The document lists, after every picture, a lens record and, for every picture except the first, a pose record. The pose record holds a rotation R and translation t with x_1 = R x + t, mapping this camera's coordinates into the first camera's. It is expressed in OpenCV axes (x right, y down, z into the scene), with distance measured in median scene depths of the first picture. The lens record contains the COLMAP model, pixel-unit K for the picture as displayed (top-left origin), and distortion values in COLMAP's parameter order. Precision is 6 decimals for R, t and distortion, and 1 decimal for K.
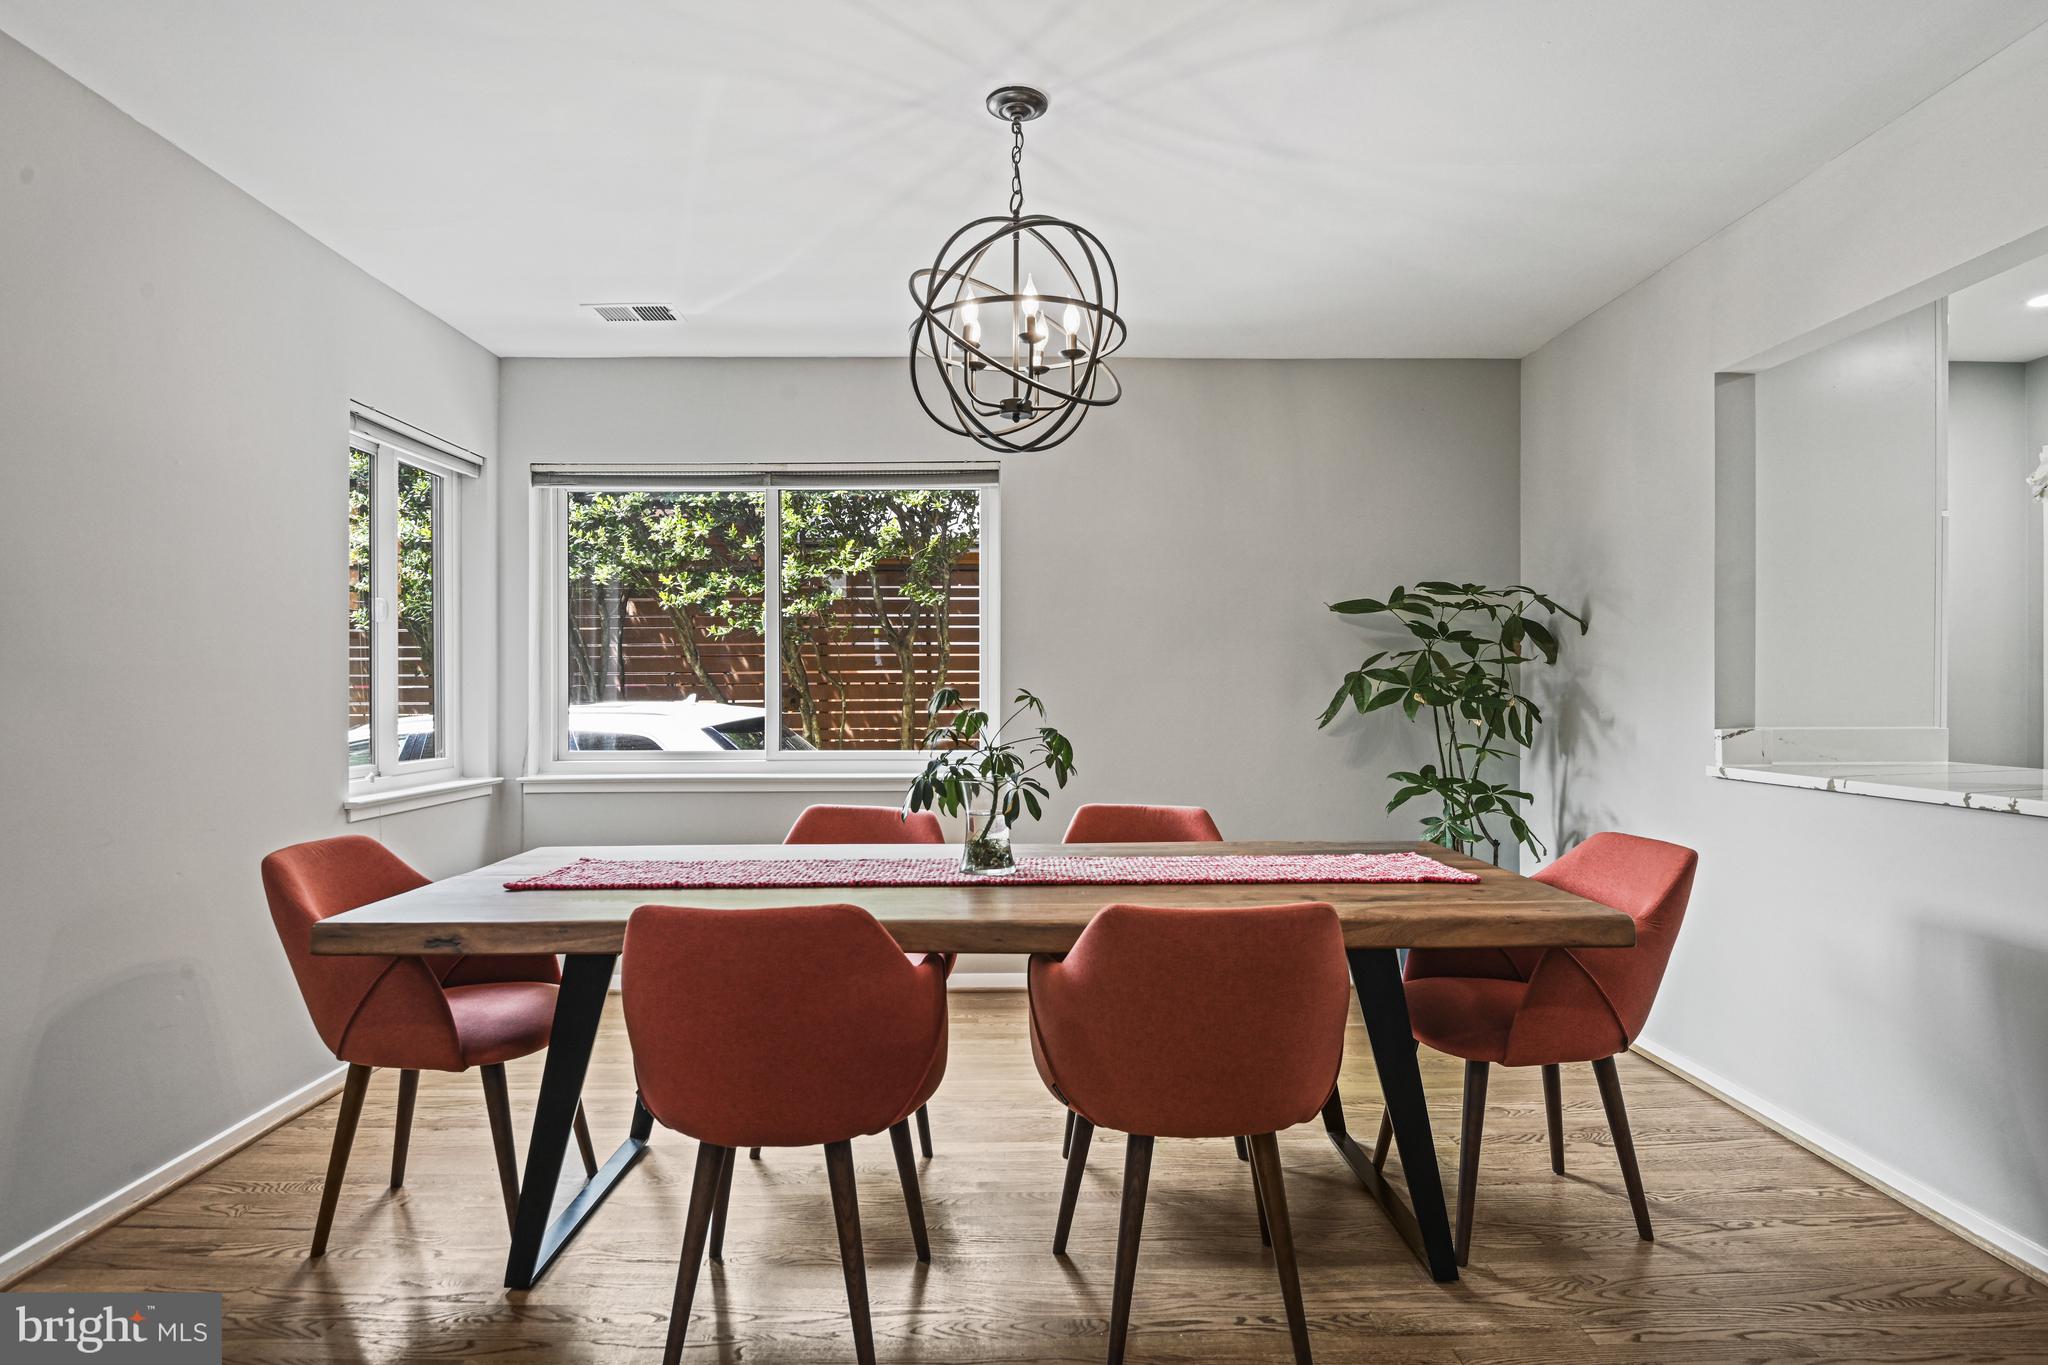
lens RADIAL K [[1110.5, 0, 1026.3], [0, 1110.5, 690.1], [0, 0, 1]] dist [-0.006249, 0.000171]
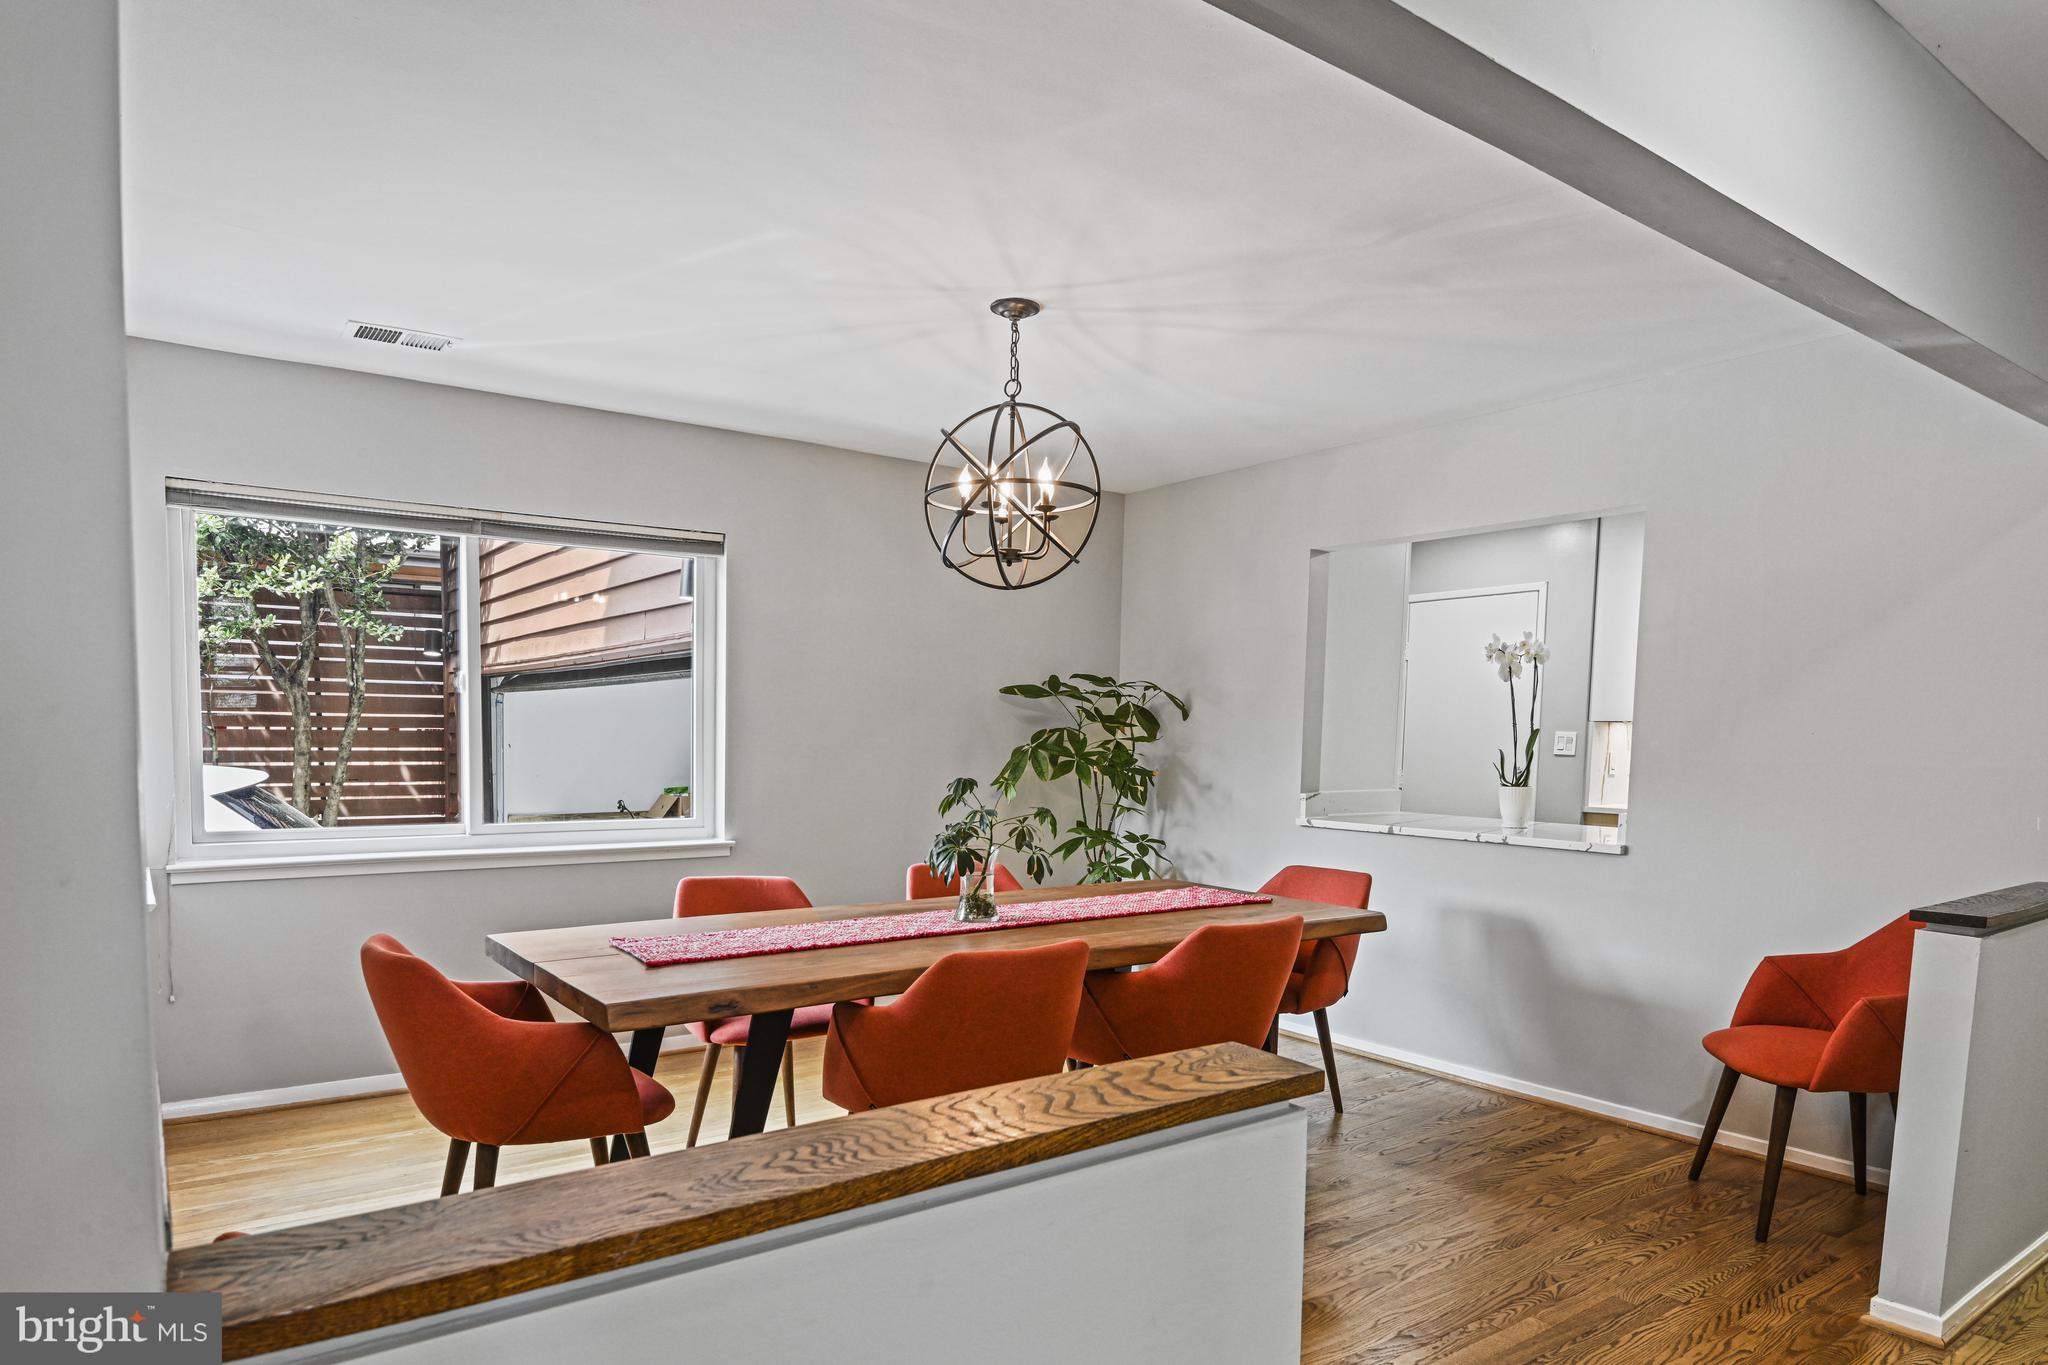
lens RADIAL K [[1236.7, 0, 1016.4], [0, 1236.7, 840.7], [0, 0, 1]] dist [0.006038, -0.000810]
pose [[0.823818, -0.038125, 0.565570, -0.518656], [-0.015548, 0.995840, 0.089778, -0.036486], [-0.566641, -0.082754, 0.819799, -0.119602]]
